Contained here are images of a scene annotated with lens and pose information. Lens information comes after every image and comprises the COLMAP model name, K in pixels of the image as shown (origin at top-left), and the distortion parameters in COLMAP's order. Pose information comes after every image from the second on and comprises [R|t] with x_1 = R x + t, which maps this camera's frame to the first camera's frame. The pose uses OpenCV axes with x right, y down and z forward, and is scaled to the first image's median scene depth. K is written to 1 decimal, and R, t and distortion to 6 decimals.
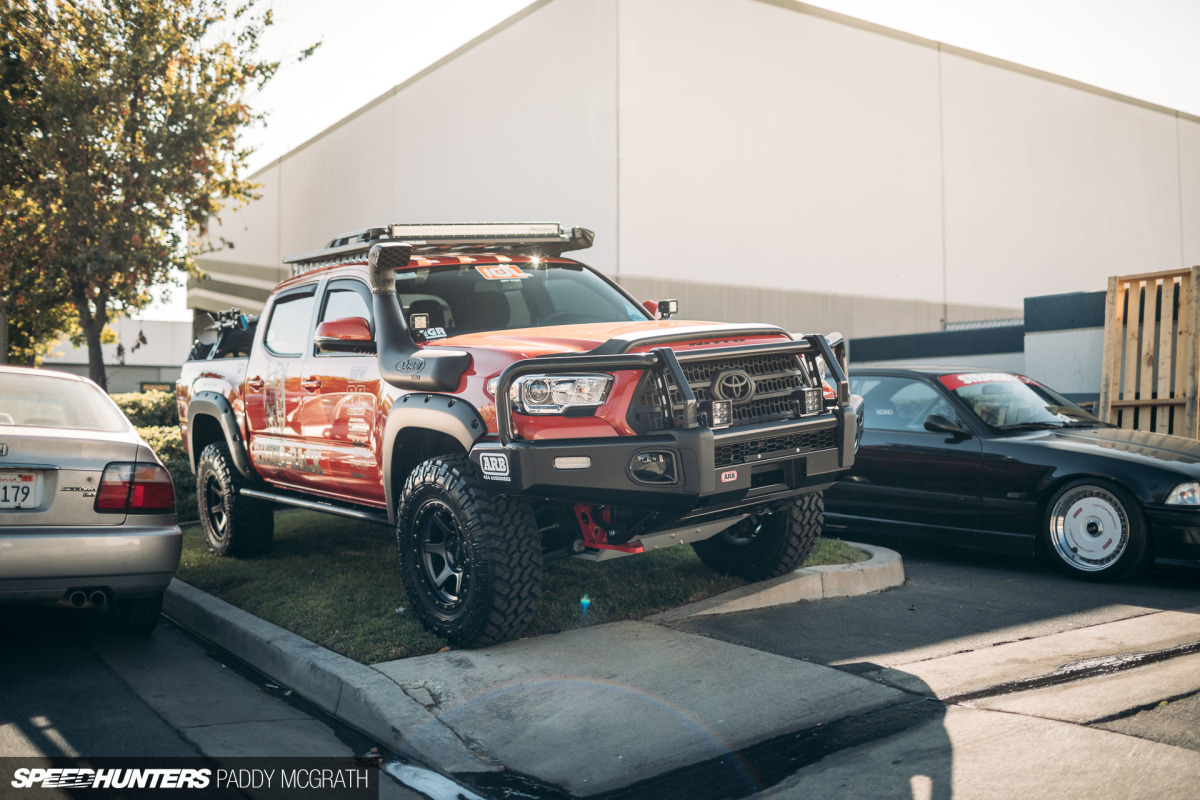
lens RADIAL K [[1209.3, 0, 597.2], [0, 1209.3, 409.9], [0, 0, 1]] dist [-0.015850, 0.000000]
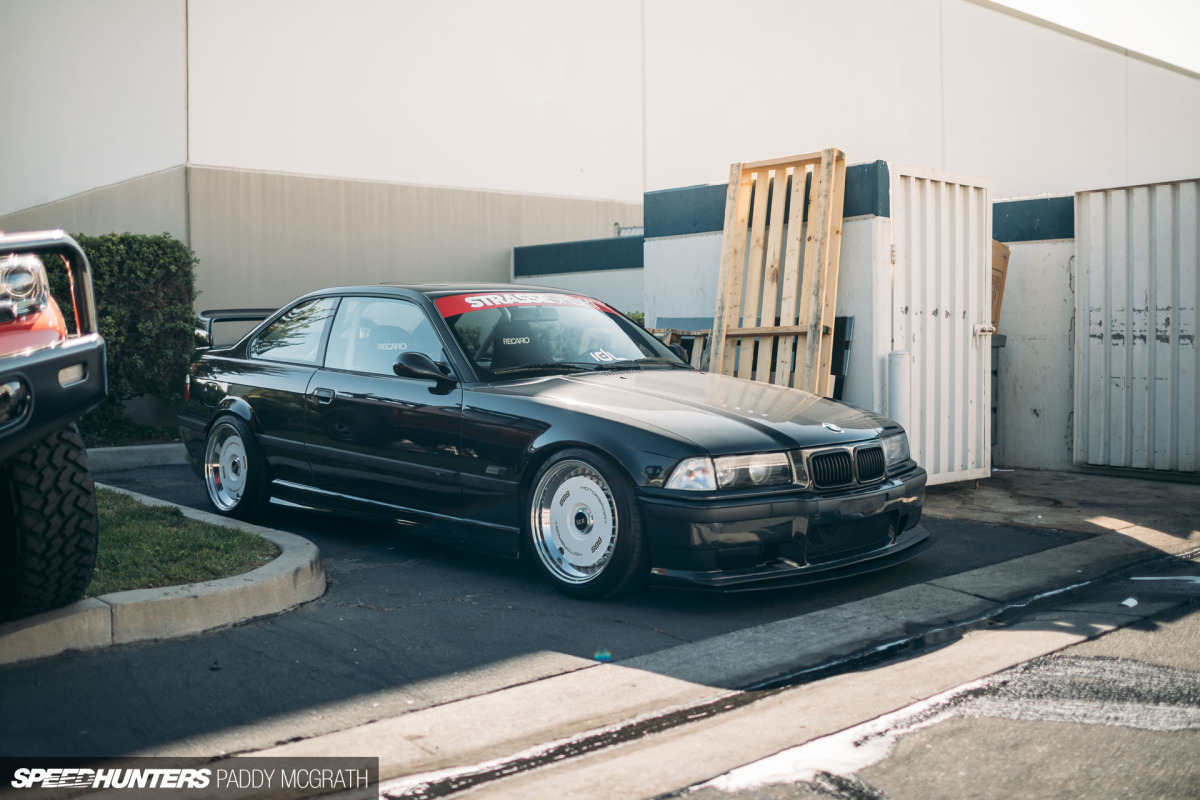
lens RADIAL K [[1209.3, 0, 603.4], [0, 1209.3, 391.3], [0, 0, 1]] dist [-0.015850, 0.000000]
pose [[0.996764, -0.006707, 0.080105, 0.293522], [0.002020, 0.998289, 0.058440, -0.012895], [-0.080360, -0.058089, 0.995072, 0.251112]]
